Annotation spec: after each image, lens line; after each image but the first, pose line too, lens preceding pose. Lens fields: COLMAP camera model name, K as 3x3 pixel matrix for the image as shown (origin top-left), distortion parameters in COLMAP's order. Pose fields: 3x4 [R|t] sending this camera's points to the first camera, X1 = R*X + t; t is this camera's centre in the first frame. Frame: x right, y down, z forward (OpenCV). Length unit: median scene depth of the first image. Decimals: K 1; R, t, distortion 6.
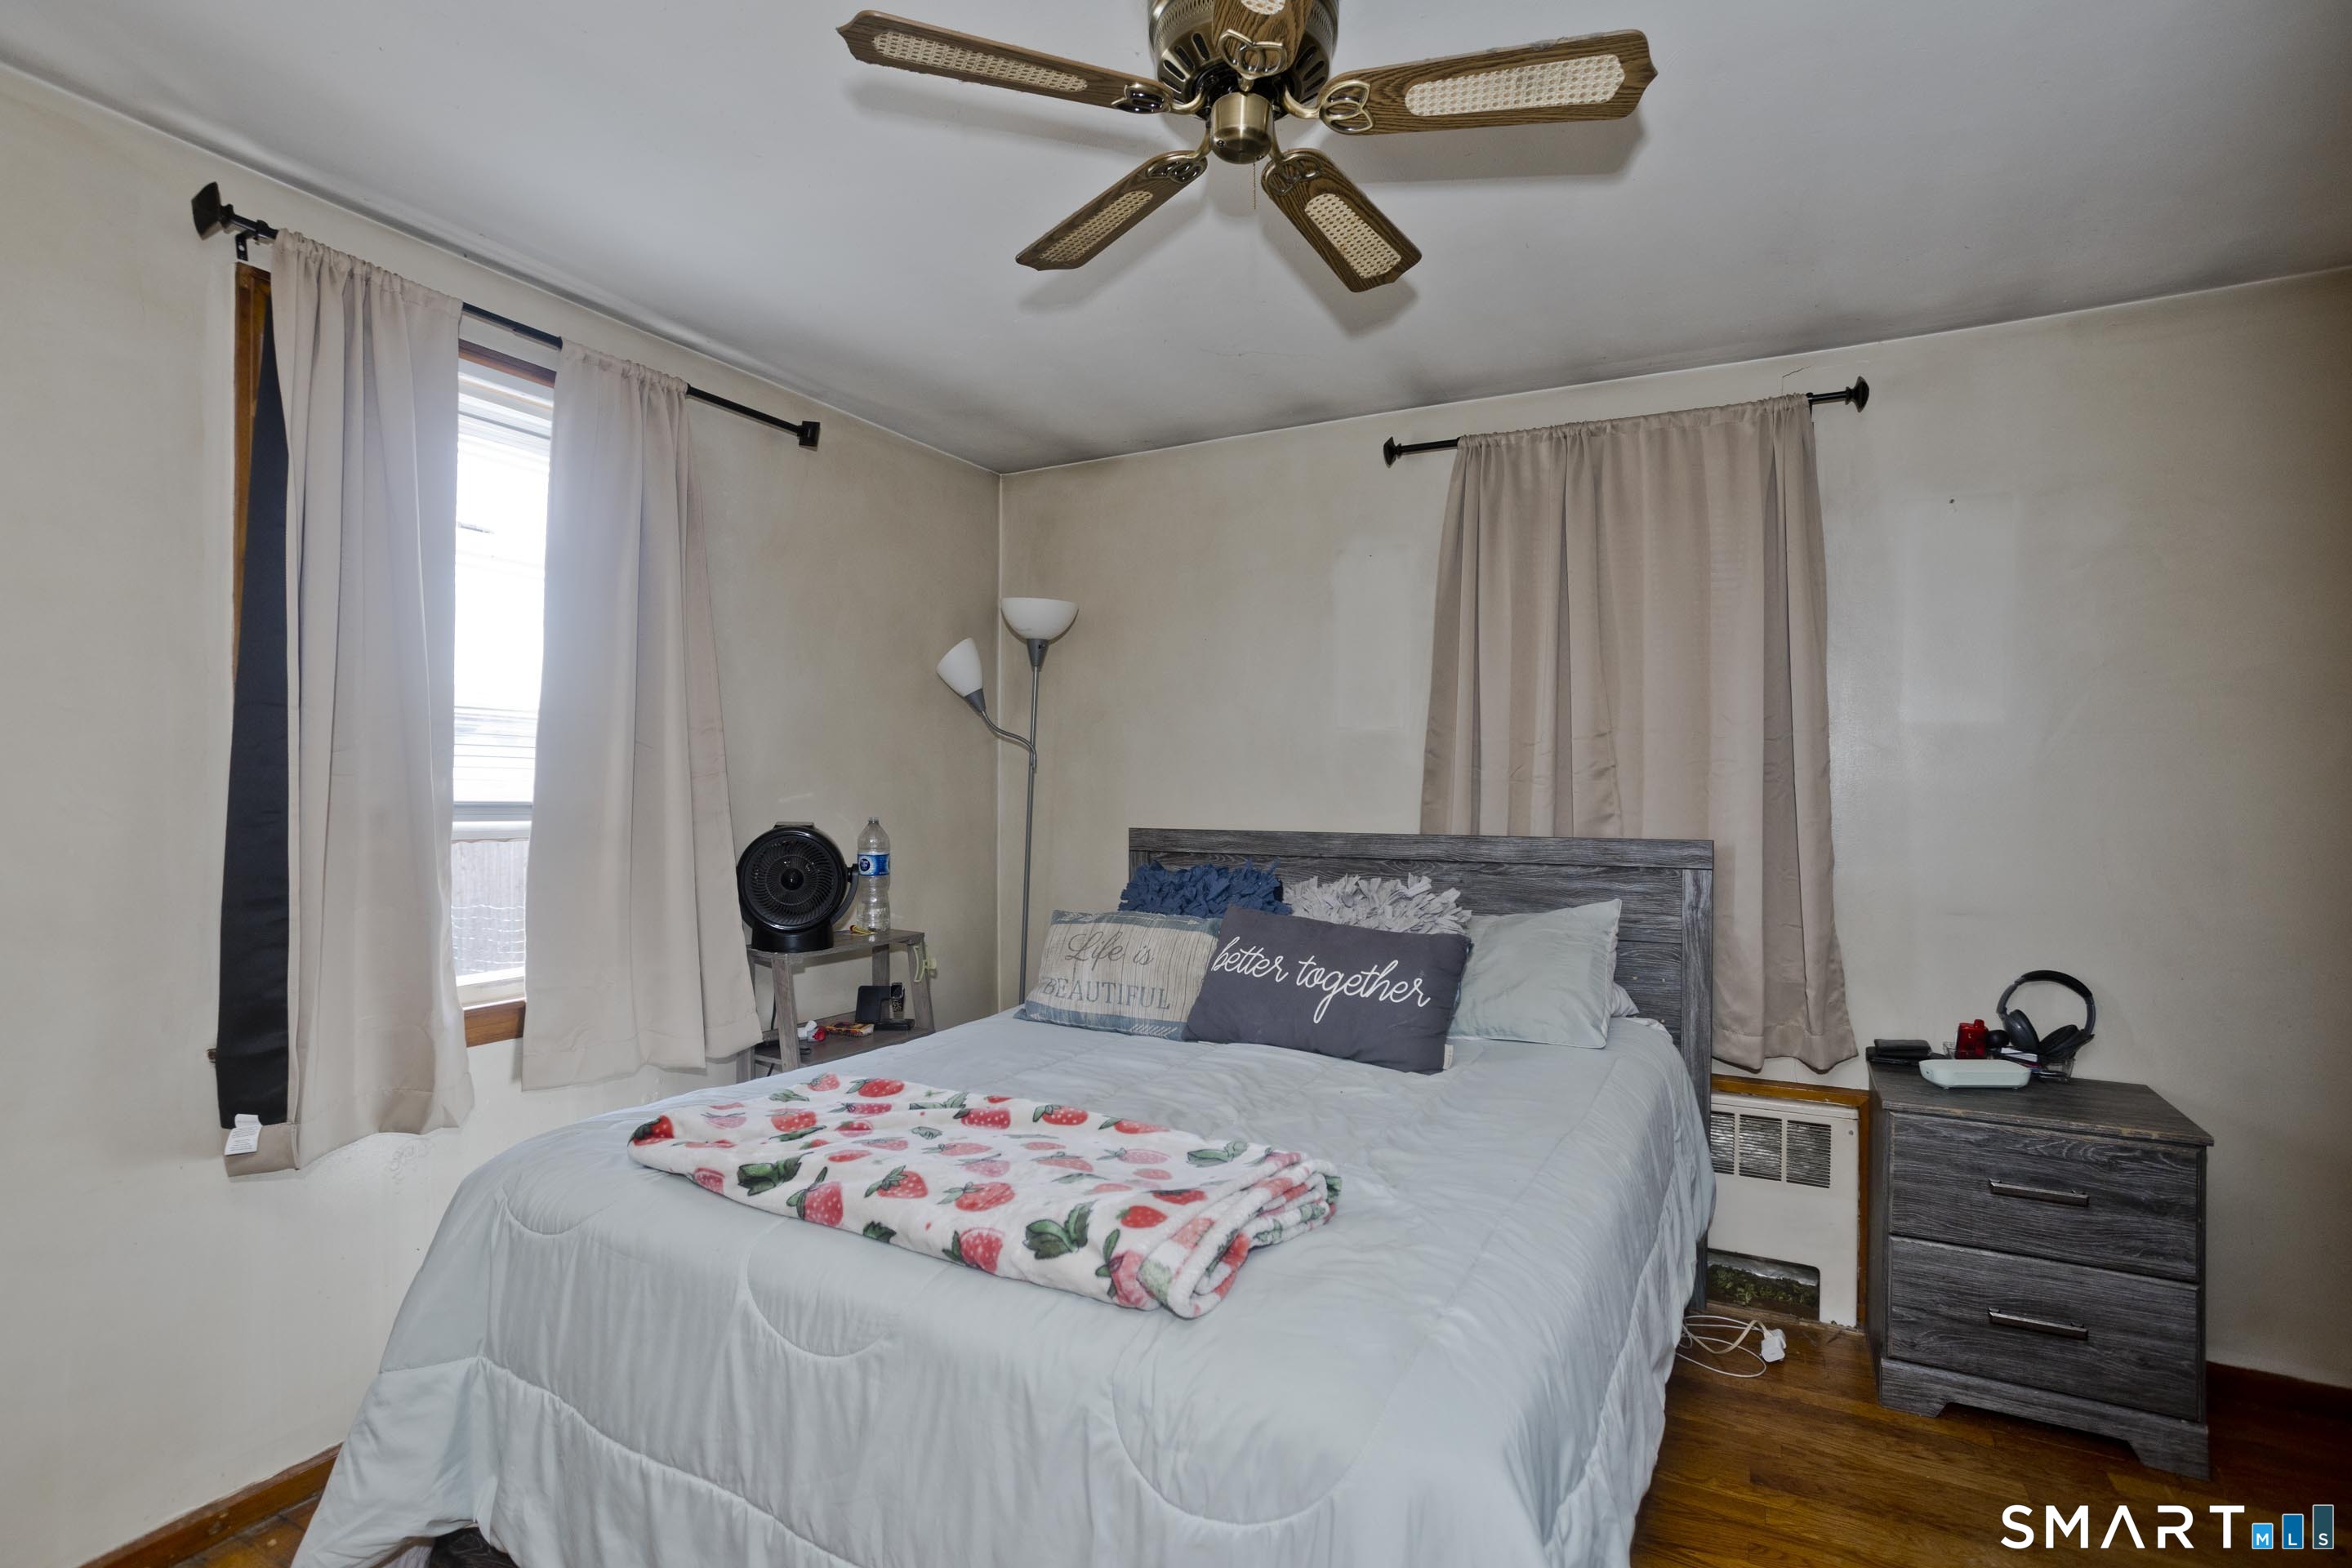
lens RADIAL K [[1152.2, 0, 1169.7], [0, 1152.2, 767.6], [0, 0, 1]] dist [-0.049450, 0.032345]
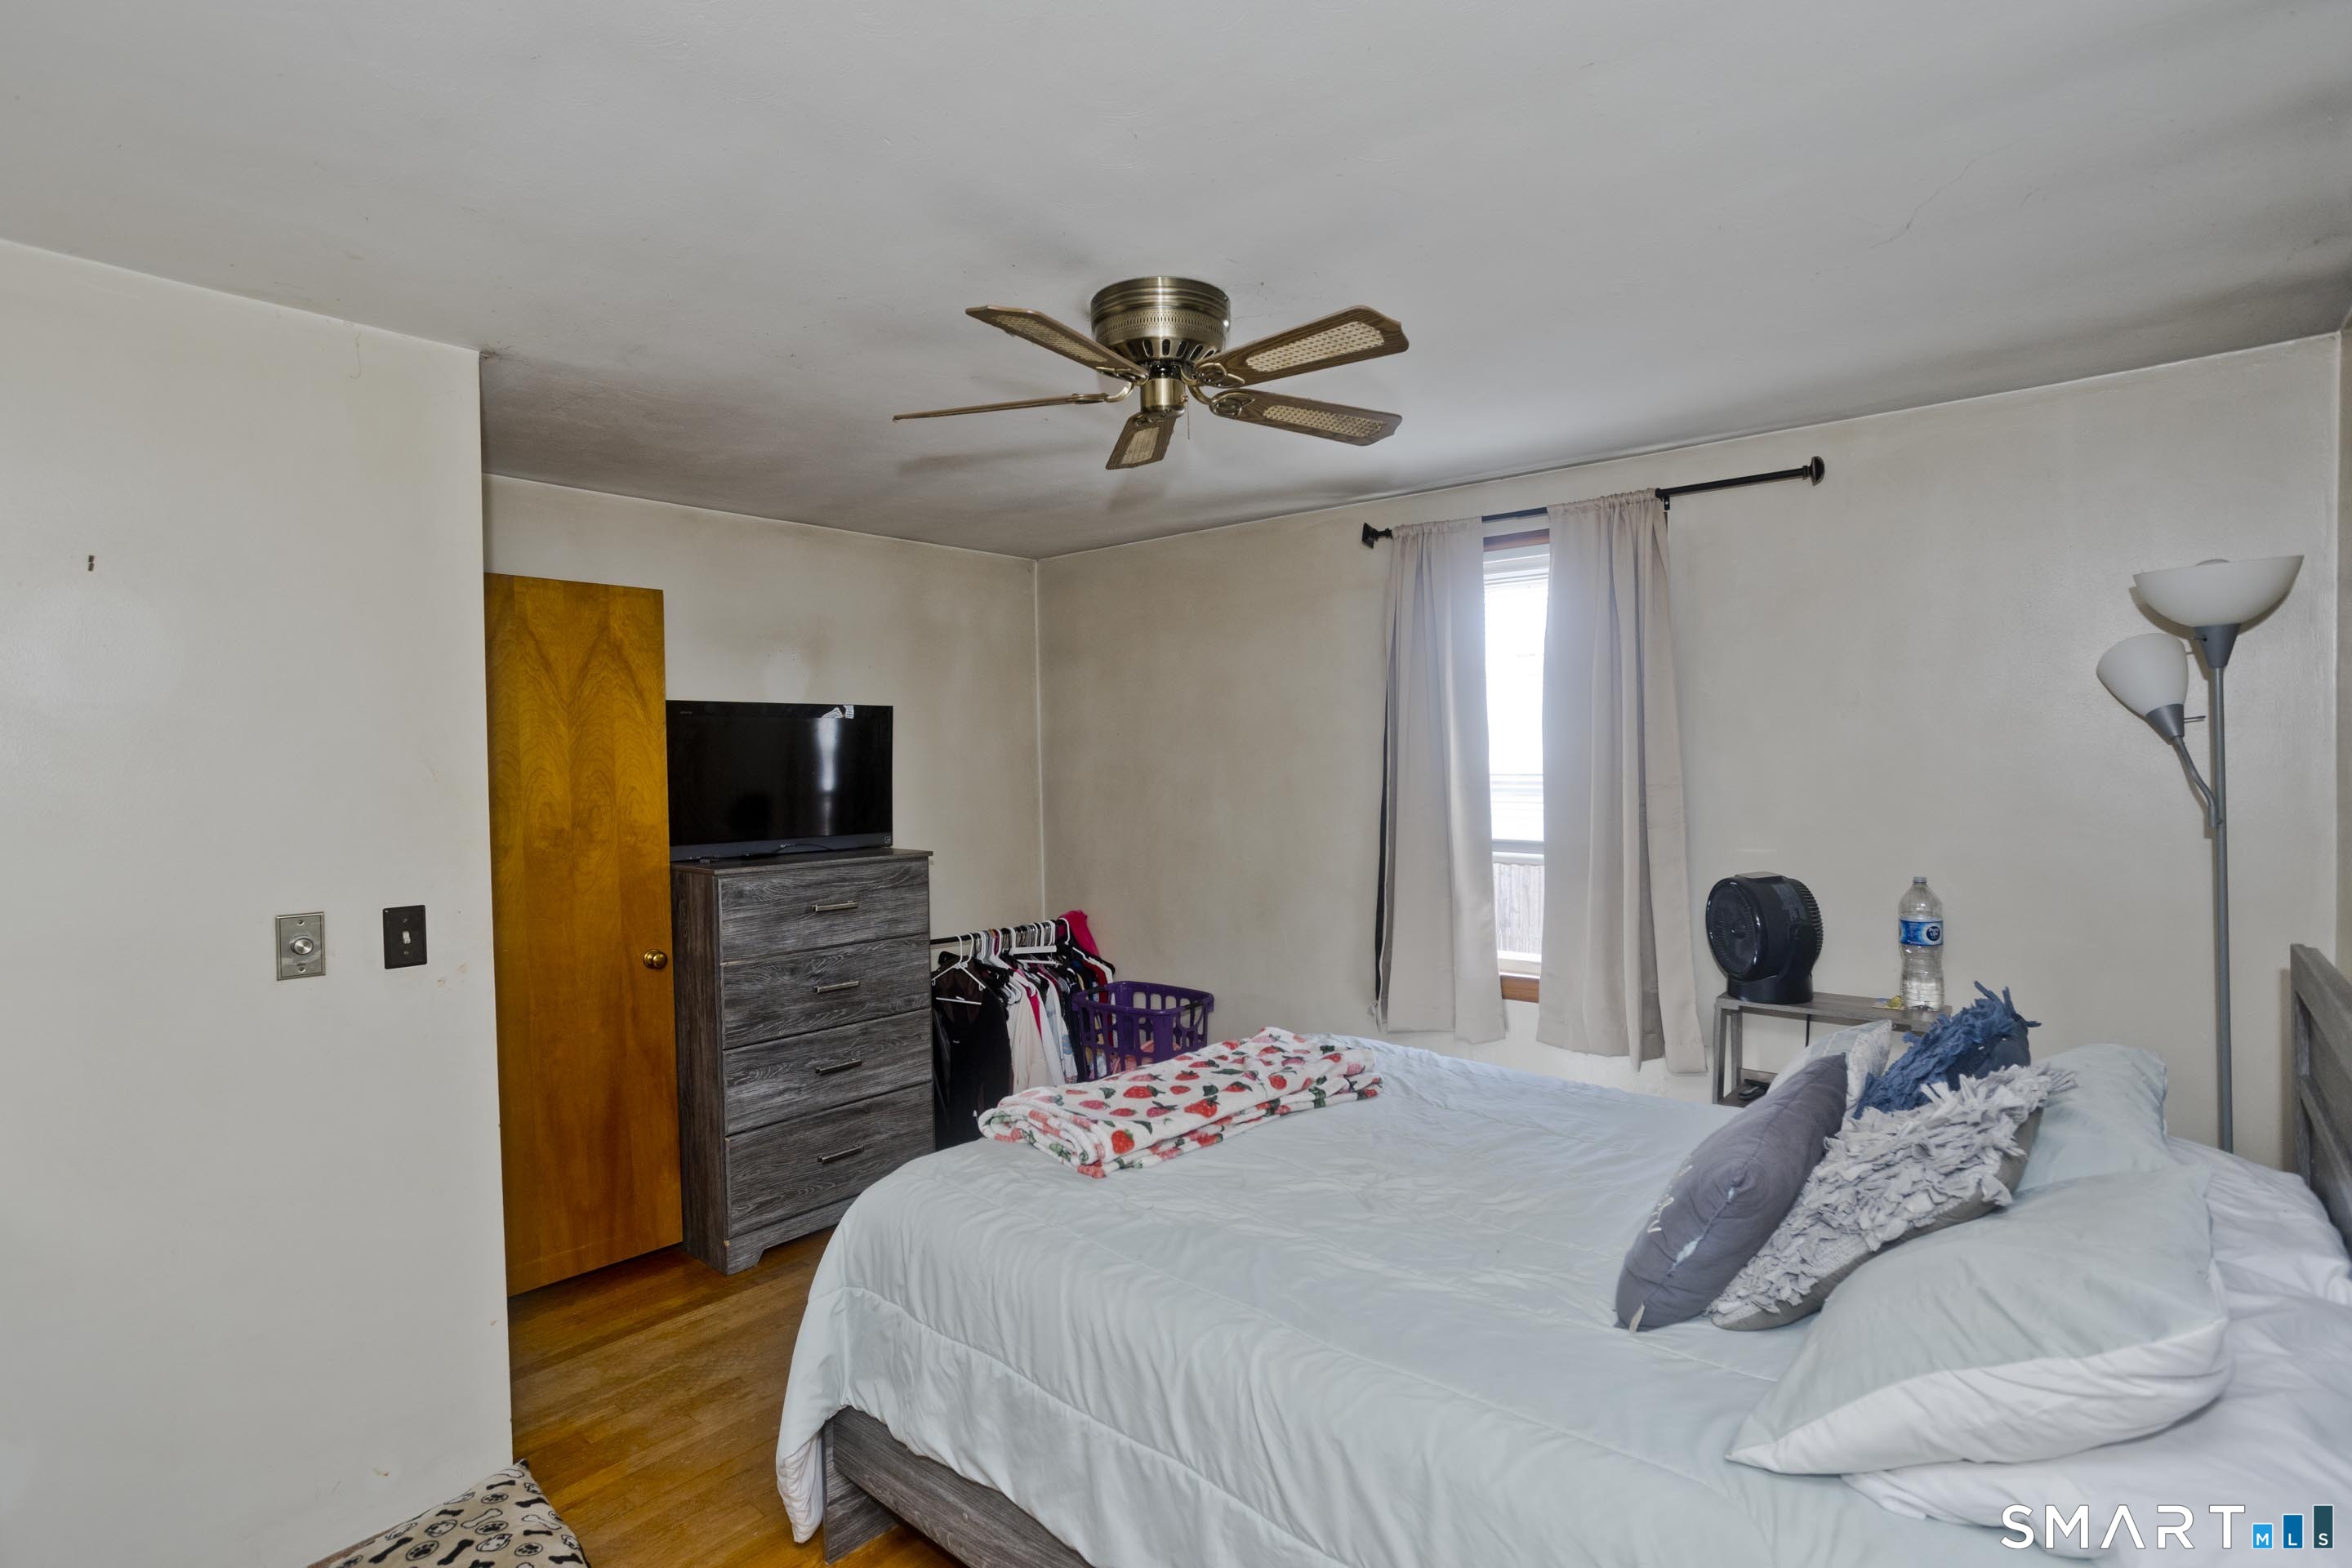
lens RADIAL K [[1152.2, 0, 1169.7], [0, 1152.2, 767.6], [0, 0, 1]] dist [-0.049450, 0.032345]
pose [[-0.224800, 0.013462, -0.974312, 0.948626], [0.037650, 0.999278, 0.005121, -0.087419], [0.973677, -0.035532, -0.225145, 0.880277]]
